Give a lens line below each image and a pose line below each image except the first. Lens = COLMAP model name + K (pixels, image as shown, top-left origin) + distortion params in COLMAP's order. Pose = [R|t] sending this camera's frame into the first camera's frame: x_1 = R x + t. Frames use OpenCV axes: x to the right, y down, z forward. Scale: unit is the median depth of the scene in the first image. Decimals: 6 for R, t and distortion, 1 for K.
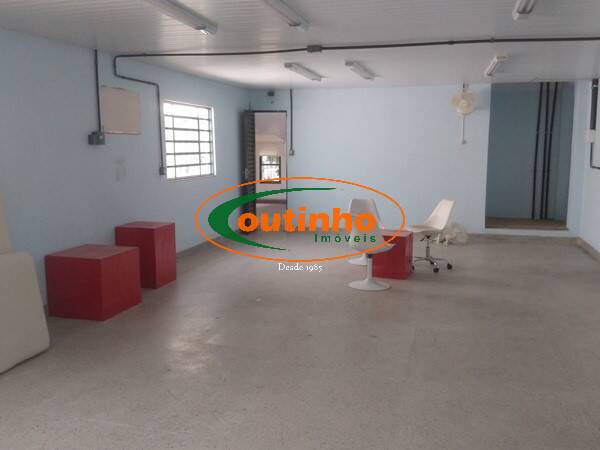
lens RADIAL K [[559.7, 0, 300.0], [0, 559.7, 225.0], [0, 0, 1]] dist [0.130301, -0.284376]
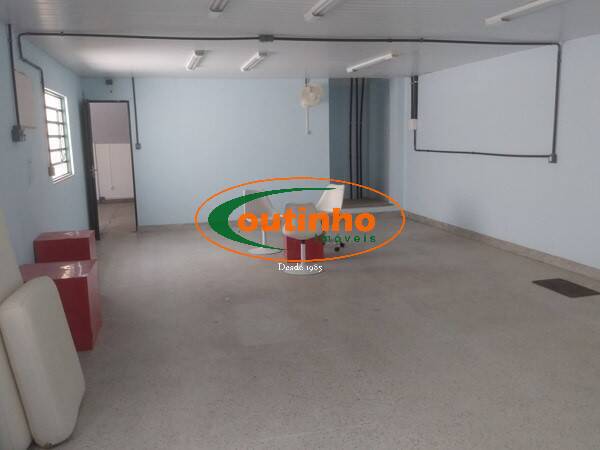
lens RADIAL K [[559.7, 0, 300.0], [0, 559.7, 225.0], [0, 0, 1]] dist [0.130301, -0.284376]
pose [[0.877588, -0.098304, 0.469229, -0.254604], [0.092678, 0.995076, 0.035137, -0.008836], [-0.470372, 0.012652, 0.882377, 0.059856]]
